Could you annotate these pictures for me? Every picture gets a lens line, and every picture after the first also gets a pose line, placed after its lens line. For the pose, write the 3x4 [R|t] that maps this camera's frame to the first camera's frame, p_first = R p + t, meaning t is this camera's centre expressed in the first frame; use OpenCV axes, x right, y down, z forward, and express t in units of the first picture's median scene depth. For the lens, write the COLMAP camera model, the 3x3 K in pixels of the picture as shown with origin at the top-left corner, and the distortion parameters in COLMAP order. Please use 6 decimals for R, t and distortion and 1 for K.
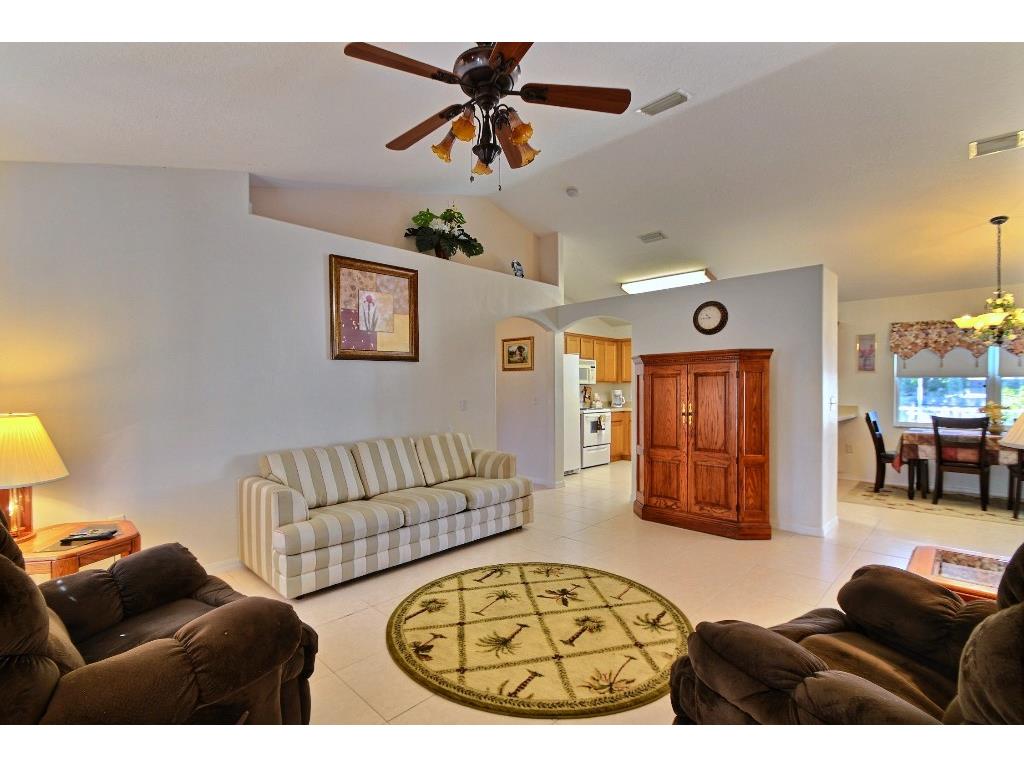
lens RADIAL K [[477.3, 0, 475.0], [0, 477.3, 397.8], [0, 0, 1]] dist [-0.021536, -0.000844]
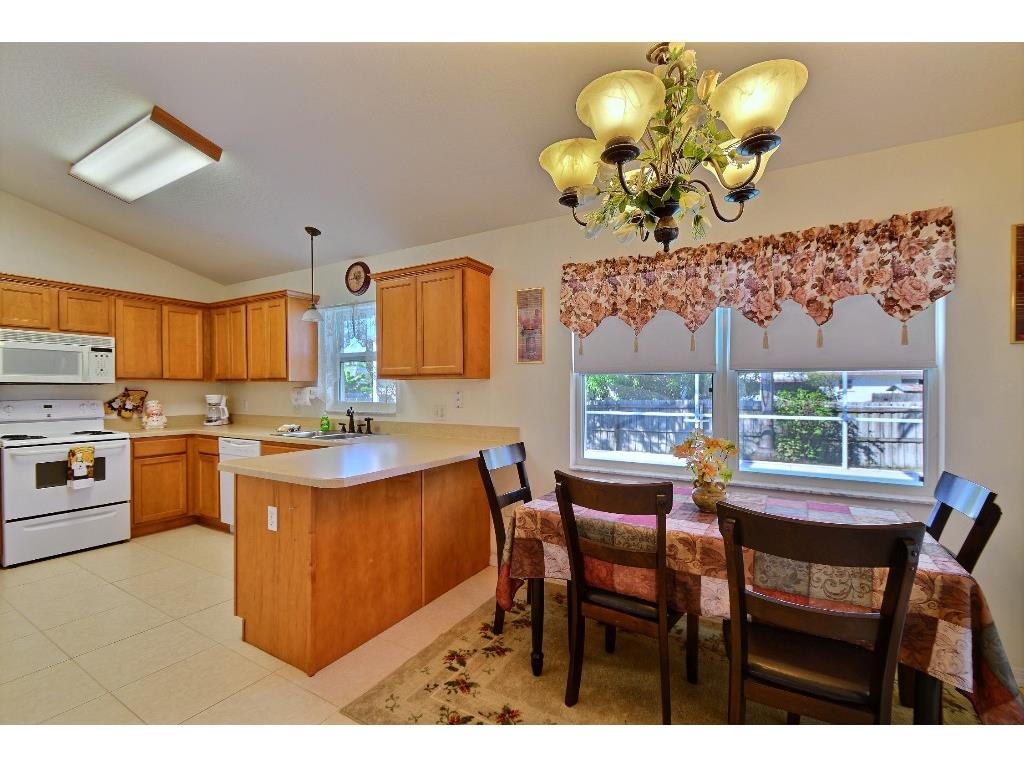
lens RADIAL K [[454.6, 0, 505.5], [0, 454.6, 391.2], [0, 0, 1]] dist [0.011655, -0.015874]
pose [[0.958934, 0.003019, 0.283613, 0.699216], [0.001665, 0.999866, -0.016273, -0.016001], [-0.283625, 0.016077, 0.958801, 0.555719]]
